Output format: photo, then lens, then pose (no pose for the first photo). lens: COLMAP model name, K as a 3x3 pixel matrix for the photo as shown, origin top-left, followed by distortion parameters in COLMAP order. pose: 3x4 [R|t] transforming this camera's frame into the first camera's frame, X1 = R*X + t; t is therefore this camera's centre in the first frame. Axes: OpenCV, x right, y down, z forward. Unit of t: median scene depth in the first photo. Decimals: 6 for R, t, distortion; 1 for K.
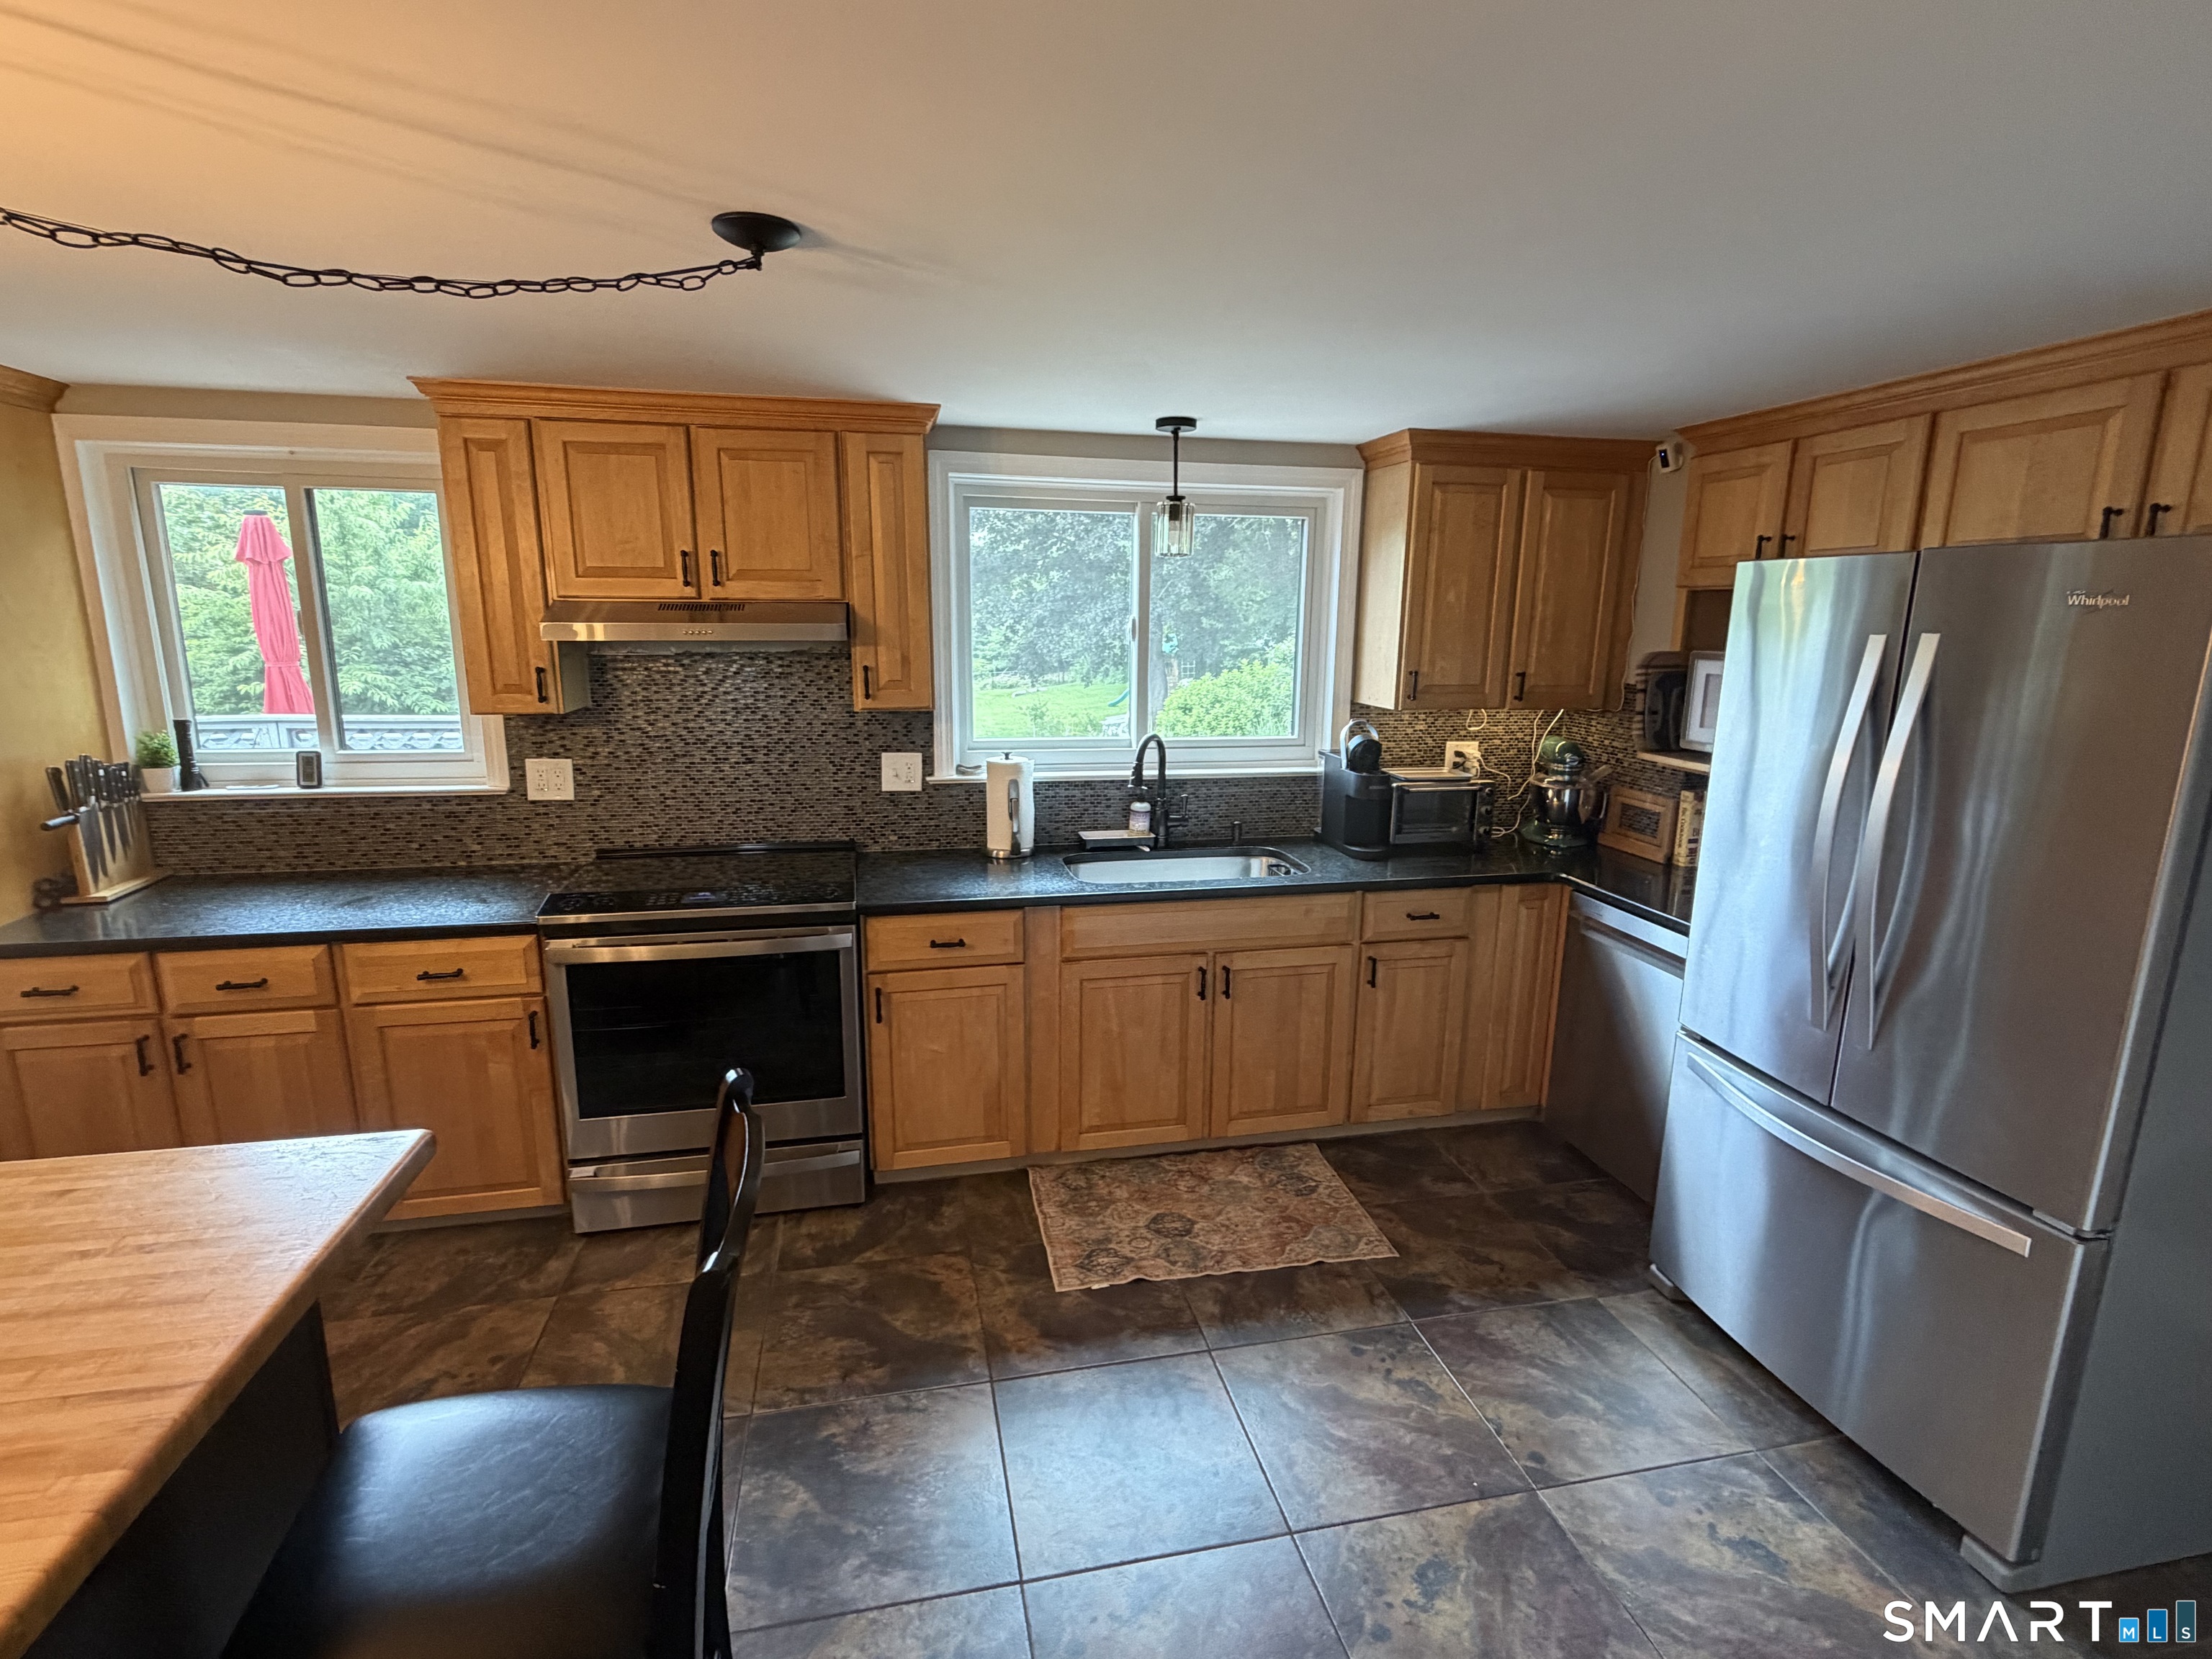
lens RADIAL K [[1067.9, 0, 1103.2], [0, 1067.9, 832.5], [0, 0, 1]] dist [0.003535, 0.000696]
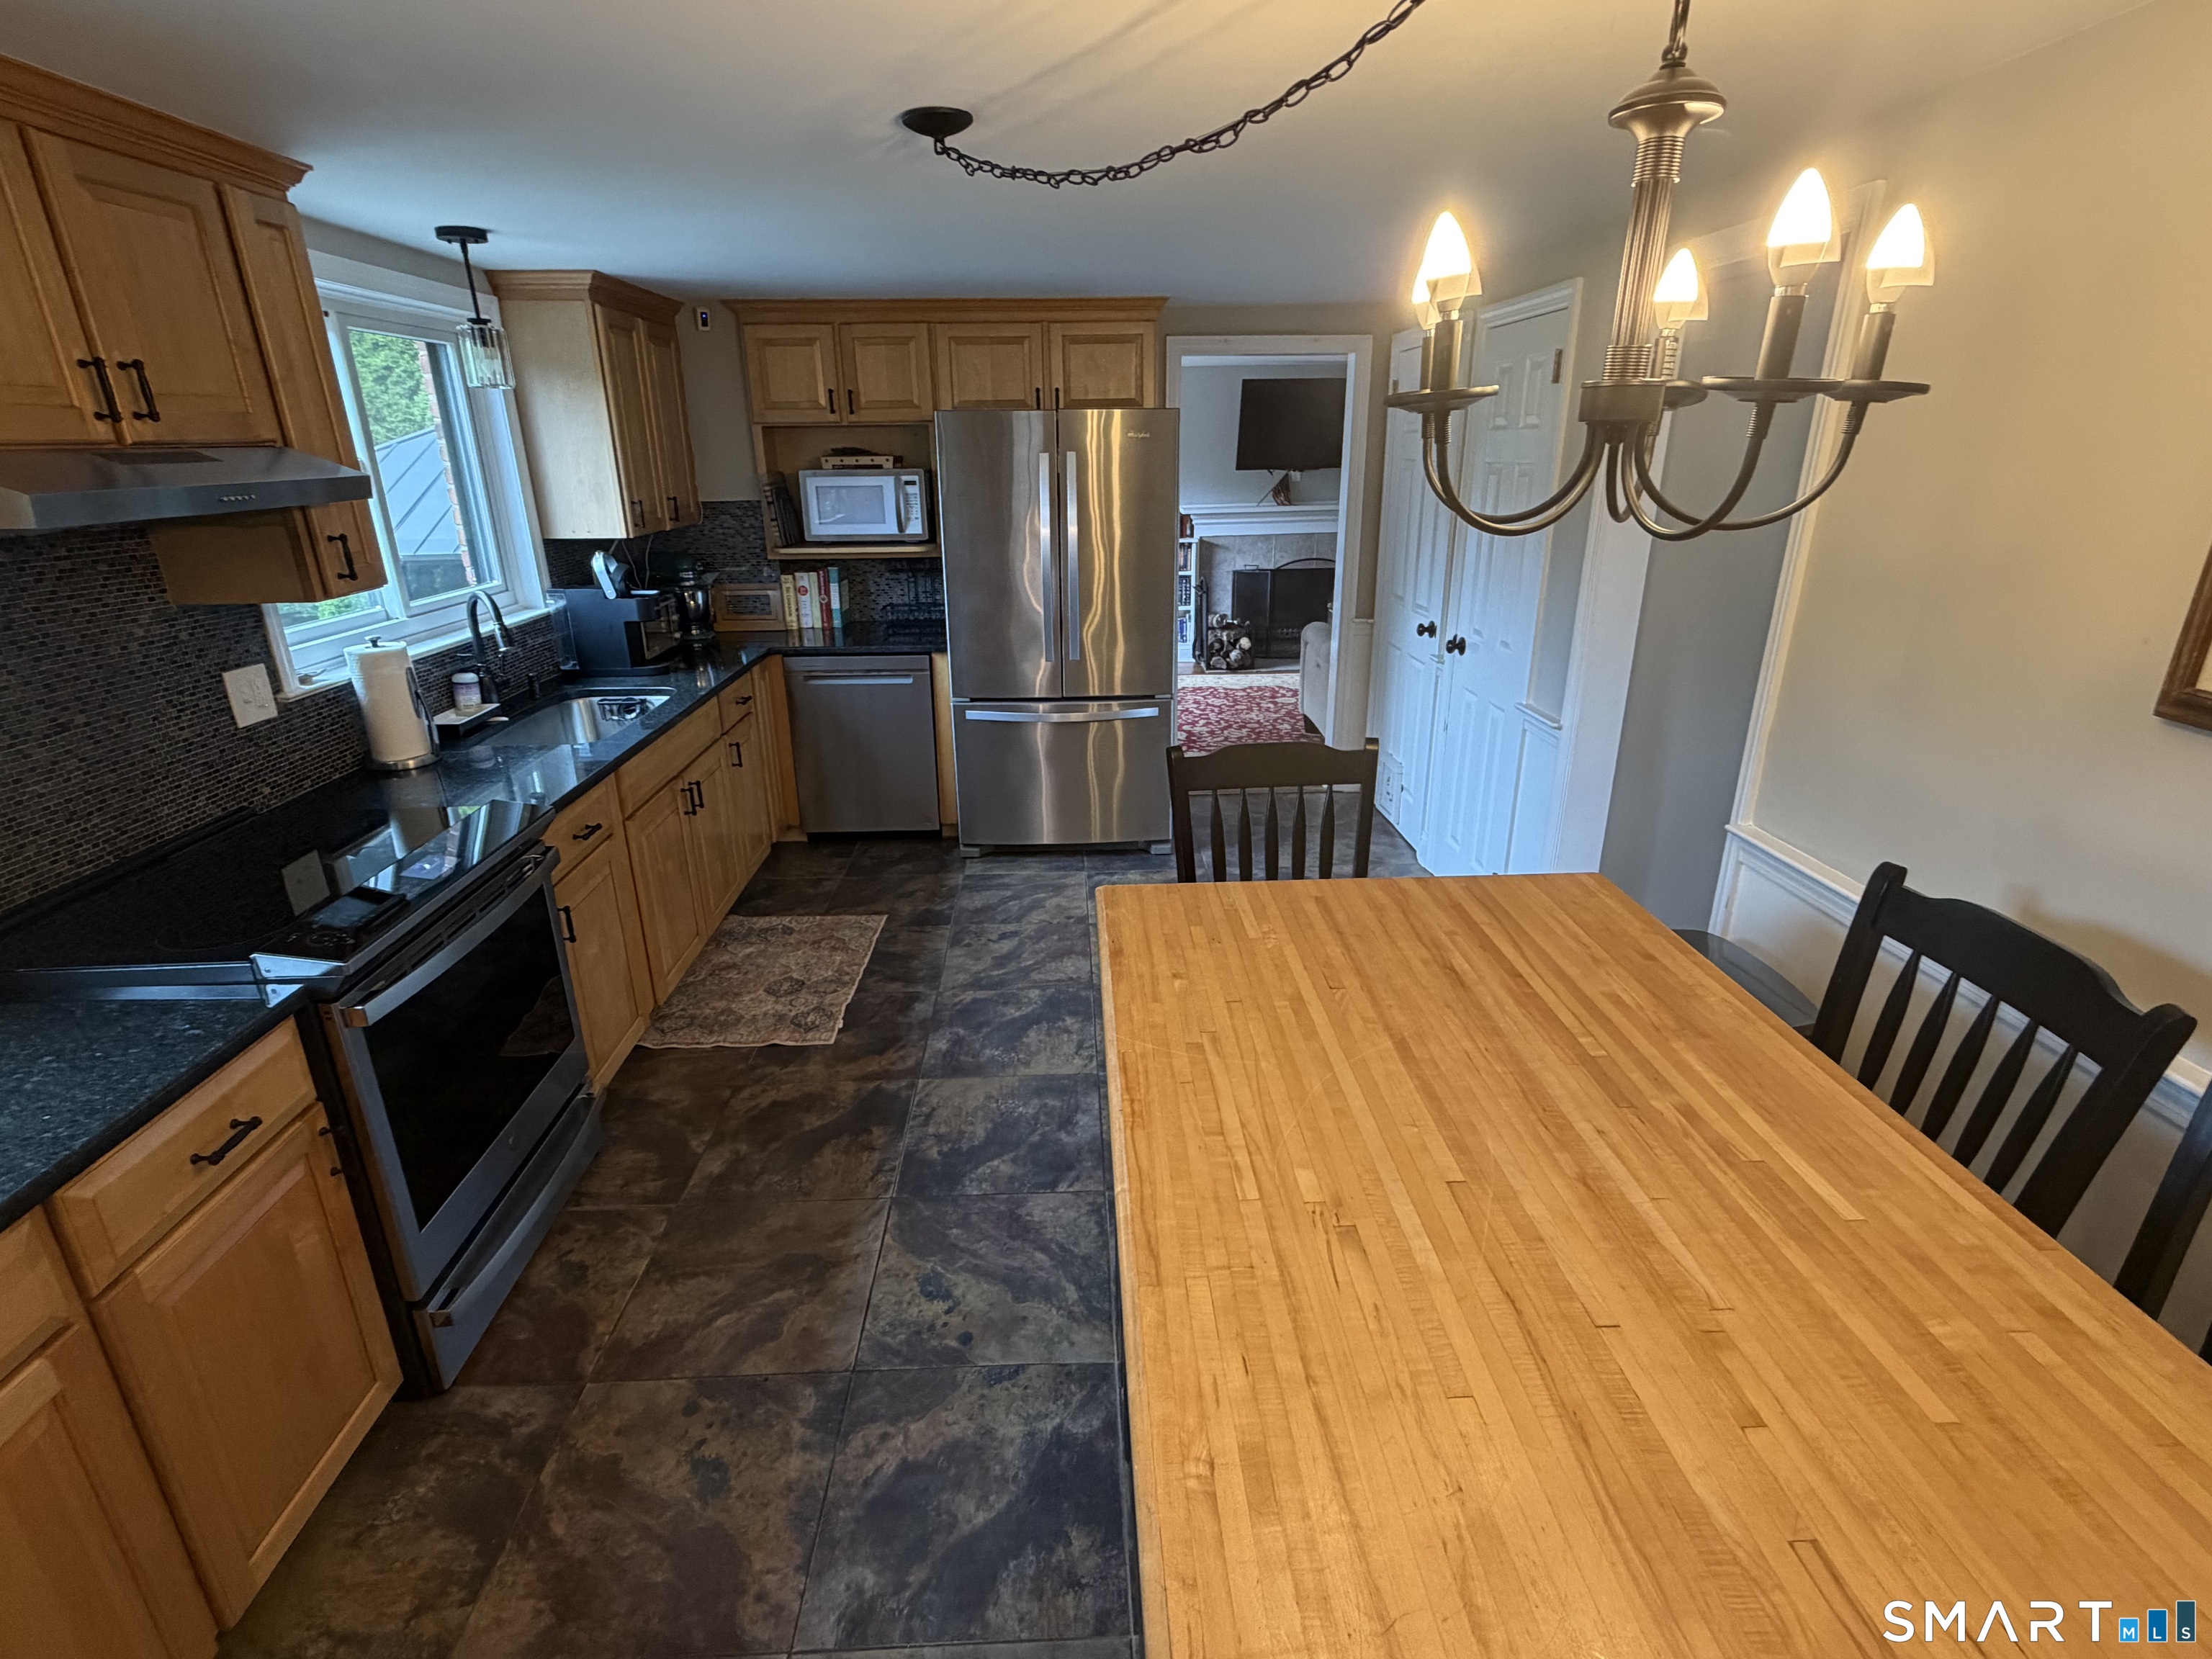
lens RADIAL K [[1067.9, 0, 1102.0], [0, 1067.9, 831.2], [0, 0, 1]] dist [0.003535, 0.000696]
pose [[0.173750, -0.350348, 0.920362, -0.885324], [0.211587, 0.926032, 0.312562, -0.086785], [-0.961791, 0.140429, 0.235028, 0.351451]]
